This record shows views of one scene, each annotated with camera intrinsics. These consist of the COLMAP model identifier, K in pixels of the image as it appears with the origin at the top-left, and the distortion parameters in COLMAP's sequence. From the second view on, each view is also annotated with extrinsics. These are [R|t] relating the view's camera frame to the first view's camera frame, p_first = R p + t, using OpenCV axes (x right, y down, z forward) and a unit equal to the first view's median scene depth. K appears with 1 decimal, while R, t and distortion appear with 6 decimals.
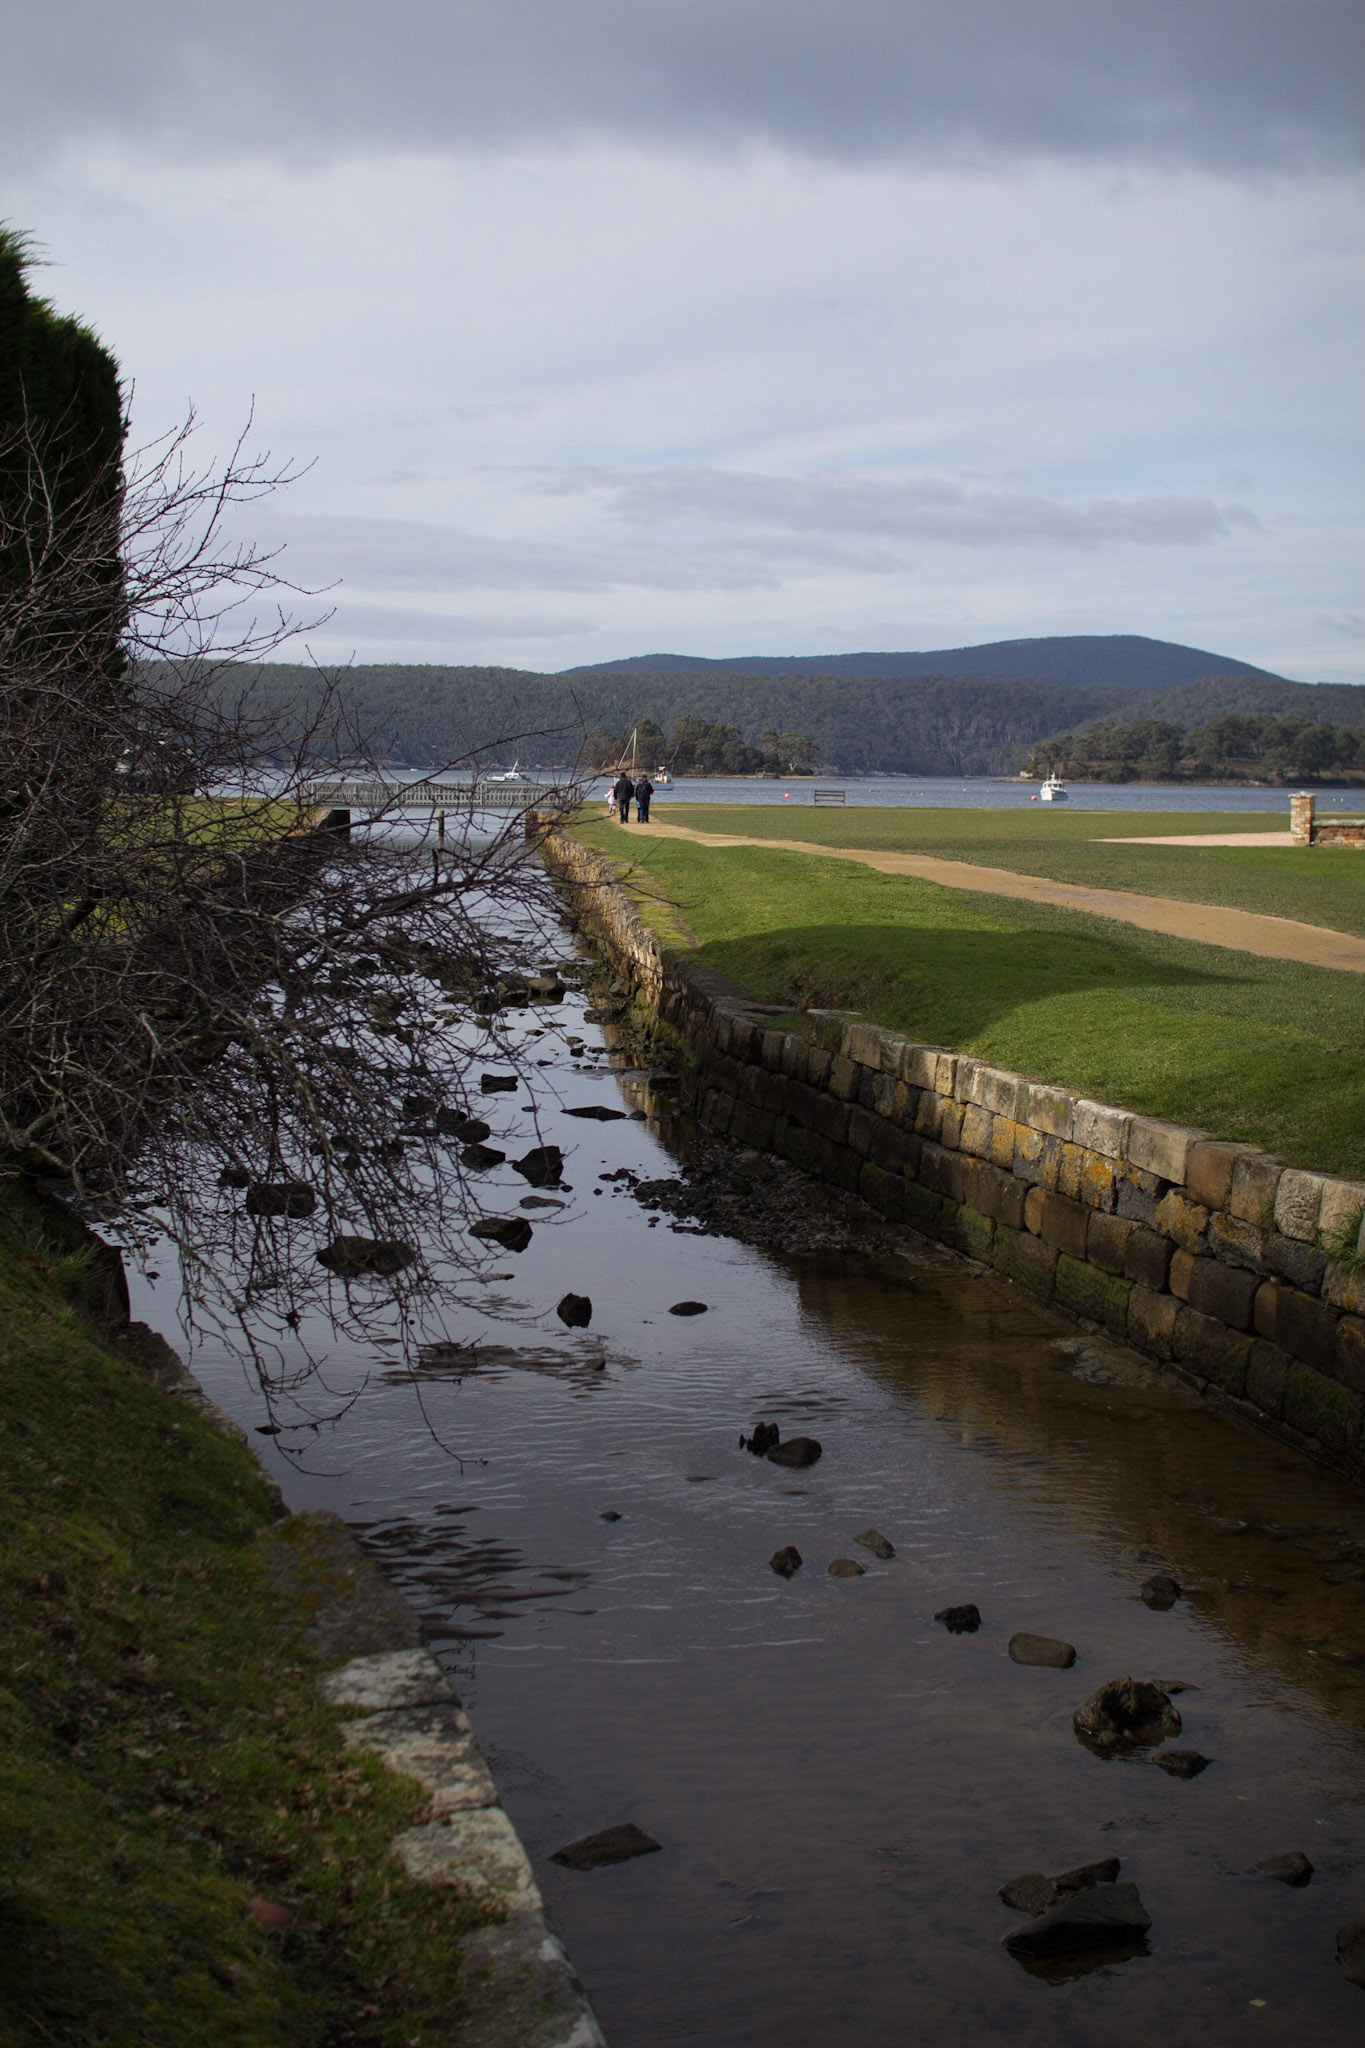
lens RADIAL K [[2857.8, 0, 684.2], [0, 2857.8, 998.2], [0, 0, 1]] dist [-0.181826, 0.307196]
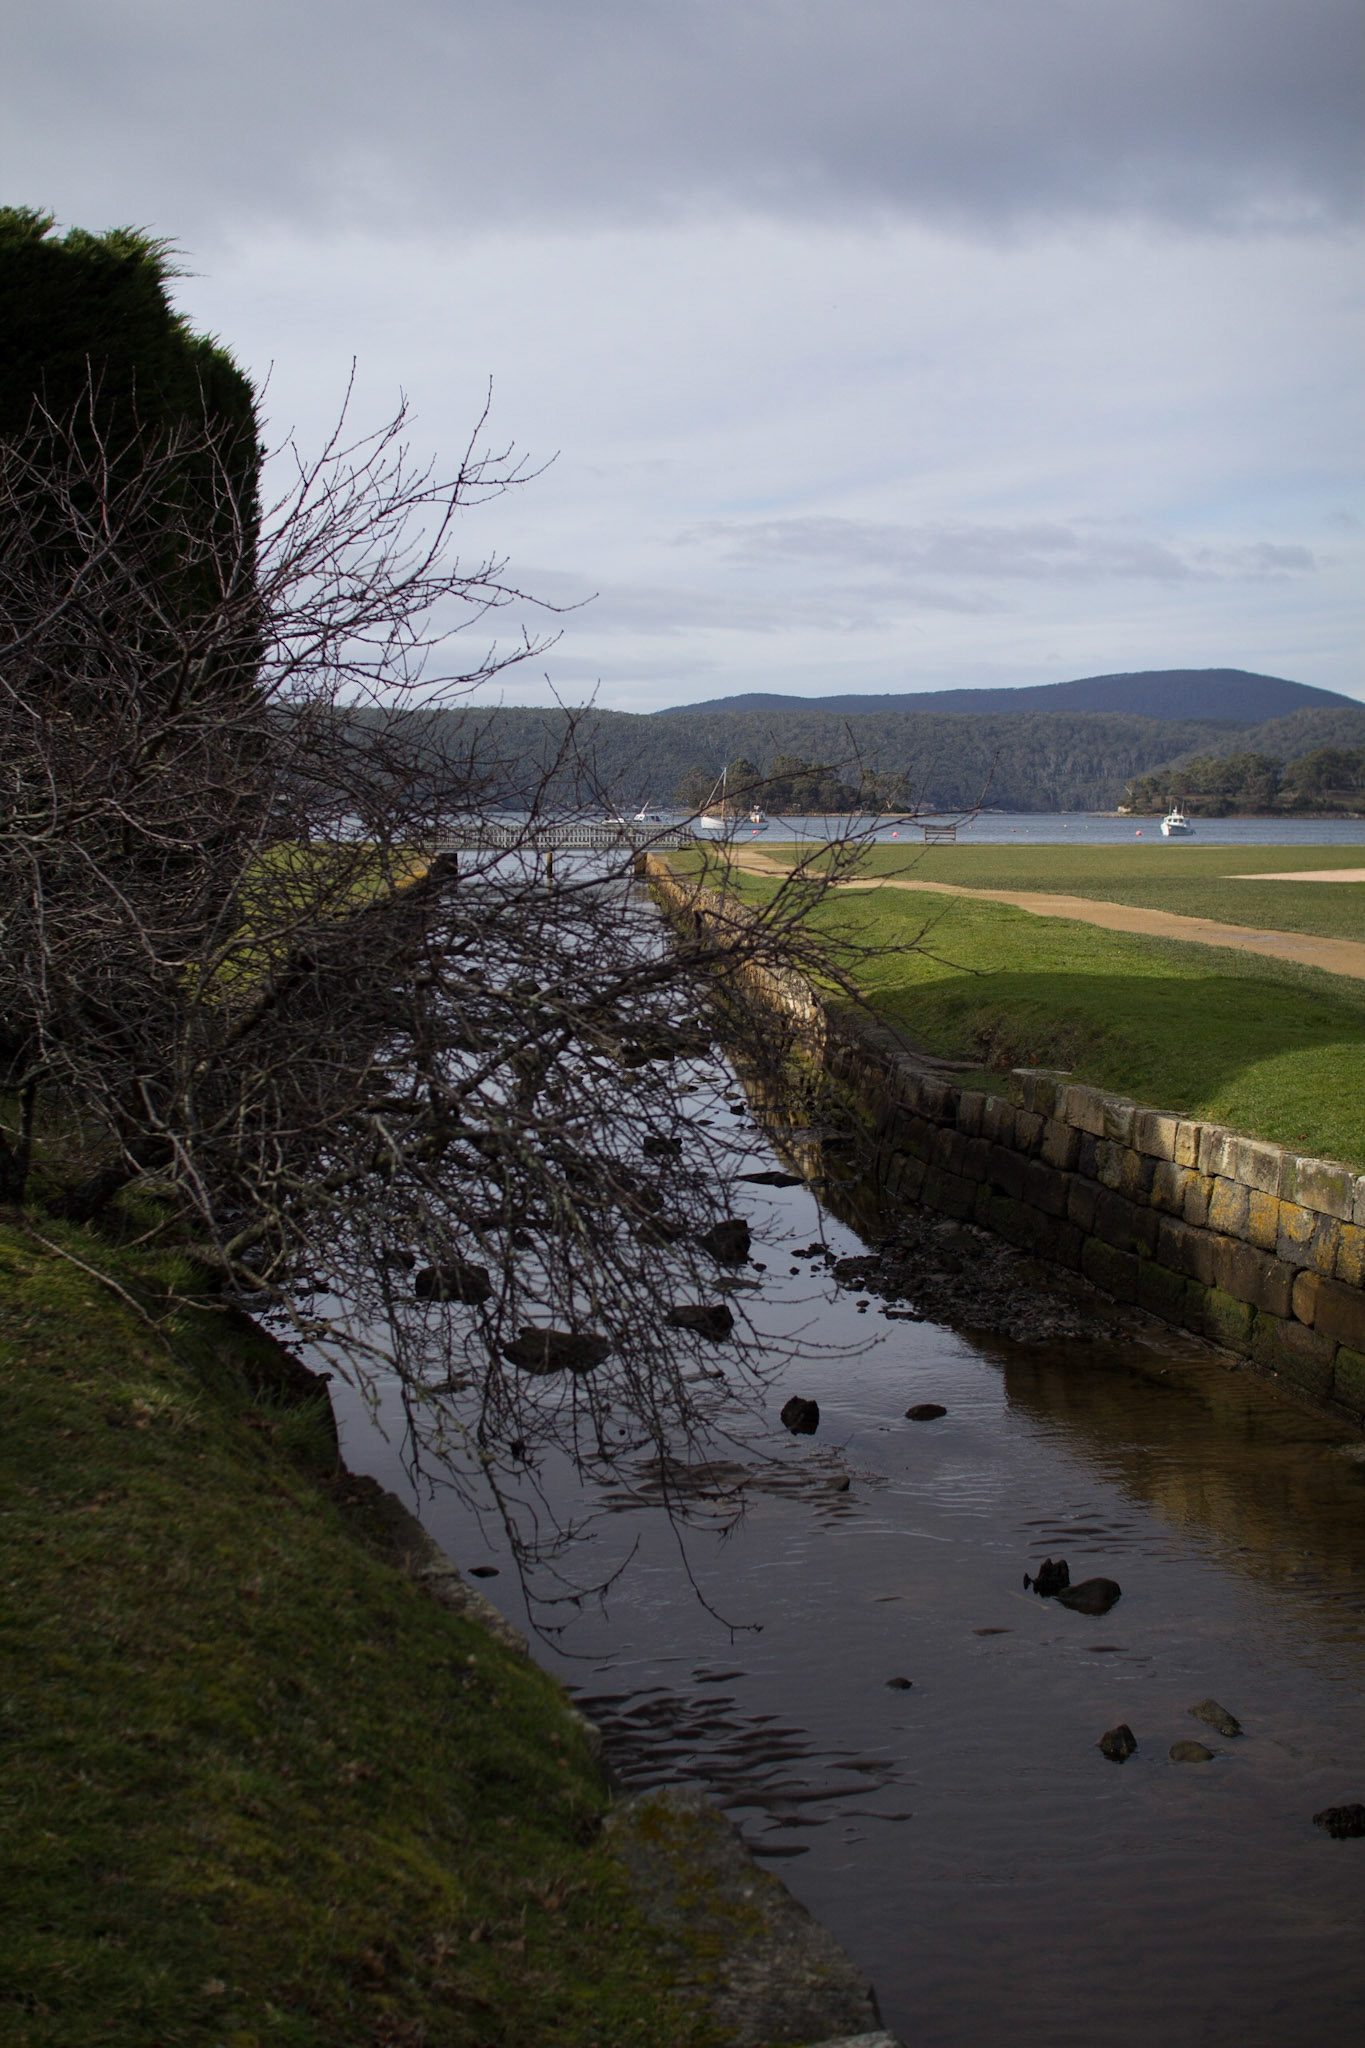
lens RADIAL K [[2857.8, 0, 684.2], [0, 2857.8, 998.2], [0, 0, 1]] dist [-0.181826, 0.307196]
pose [[0.999367, -0.009797, -0.034197, -0.039766], [0.009326, 0.999860, -0.013913, -0.009157], [0.034328, 0.013585, 0.999318, 0.092876]]
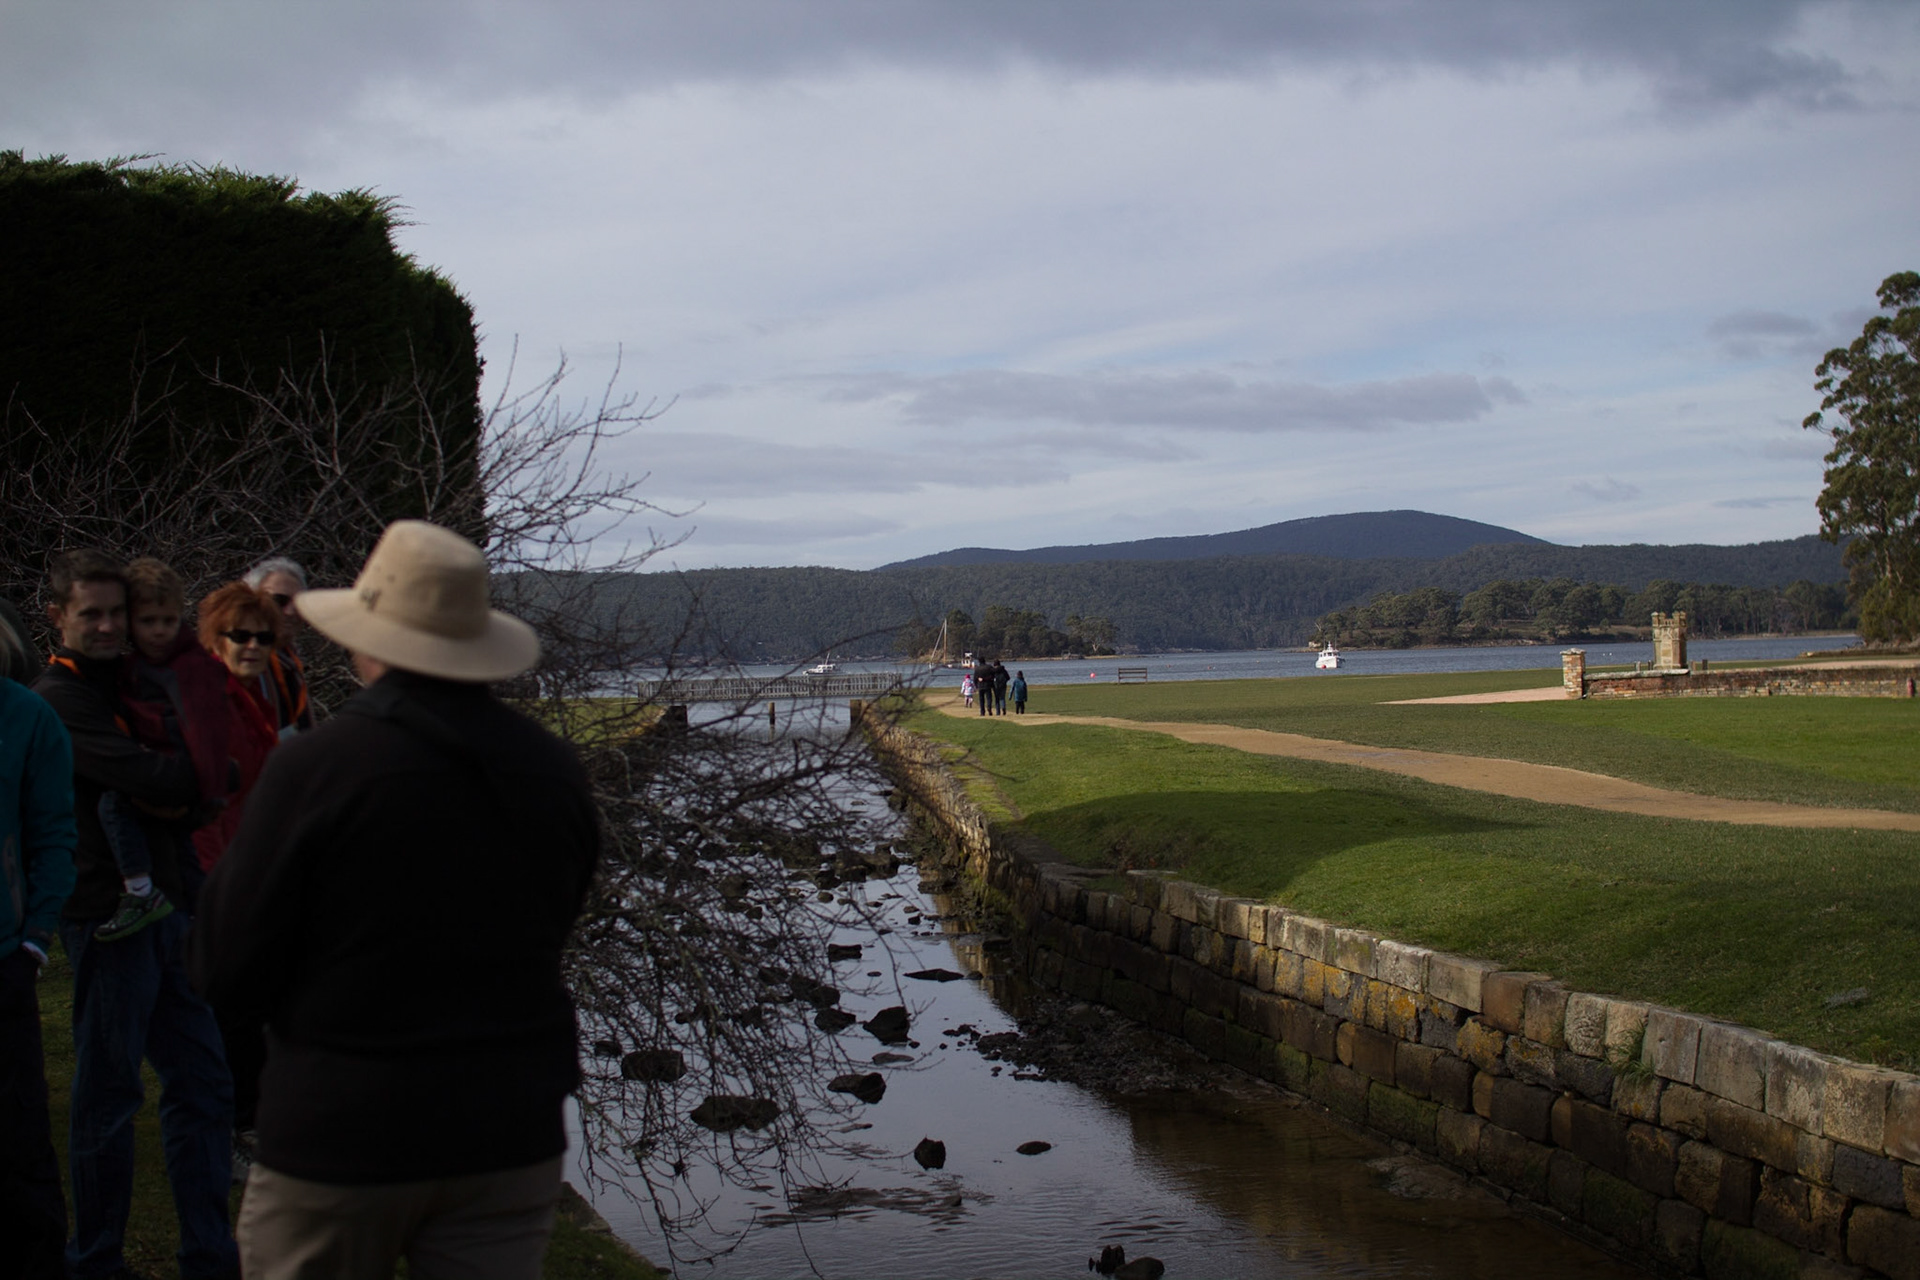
lens RADIAL K [[2679.2, 0, 960.0], [0, 2679.2, 640.0], [0, 0, 1]] dist [-0.181826, 0.307196]
pose [[0.998938, -0.044343, -0.012538, -0.004996], [0.043108, 0.995380, -0.085796, 0.001344], [0.016284, 0.085164, 0.996234, -0.031201]]
